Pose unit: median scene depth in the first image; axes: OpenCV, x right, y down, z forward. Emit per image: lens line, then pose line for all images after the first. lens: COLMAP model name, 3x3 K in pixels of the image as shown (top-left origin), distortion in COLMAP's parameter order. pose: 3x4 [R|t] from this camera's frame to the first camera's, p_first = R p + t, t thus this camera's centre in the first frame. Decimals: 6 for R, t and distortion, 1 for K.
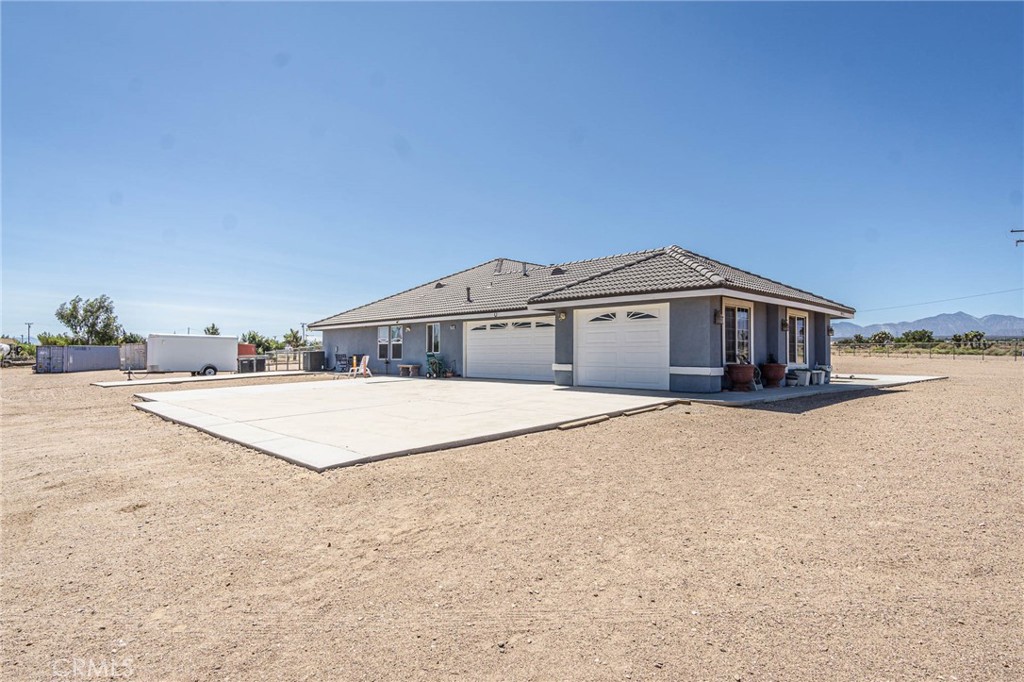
lens RADIAL K [[543.4, 0, 512.0], [0, 543.4, 341.0], [0, 0, 1]] dist [0.003726, 0.002358]
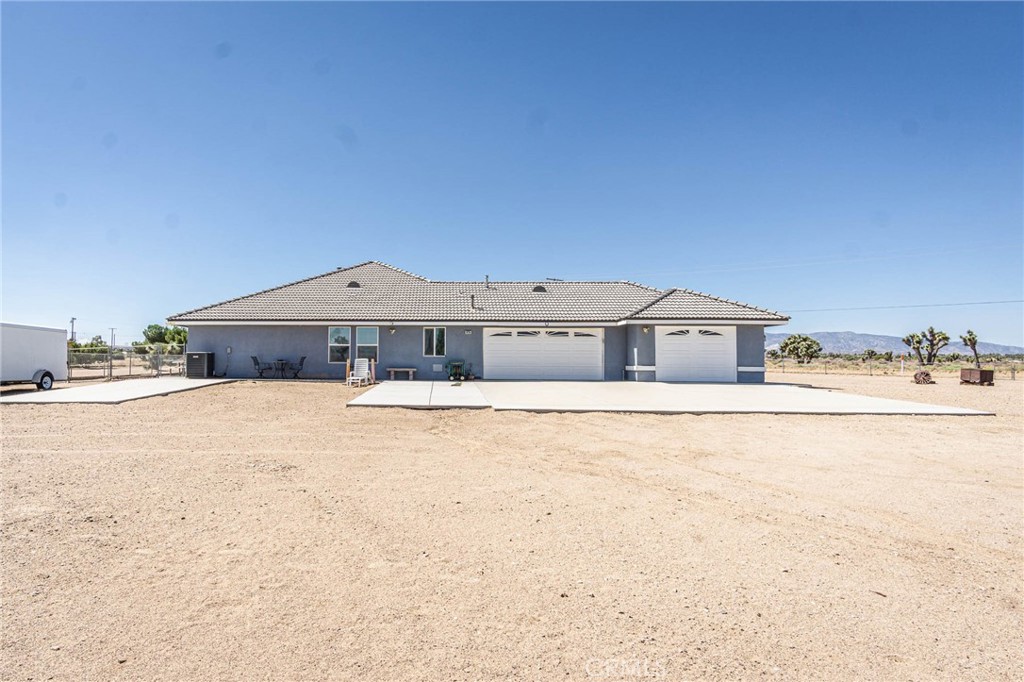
lens RADIAL K [[543.4, 0, 512.0], [0, 543.4, 341.0], [0, 0, 1]] dist [0.003726, 0.002358]
pose [[0.736851, 0.032446, 0.675276, -0.784623], [-0.022353, 0.999471, -0.023631, 0.015168], [-0.675685, 0.002318, 0.737187, 0.171284]]
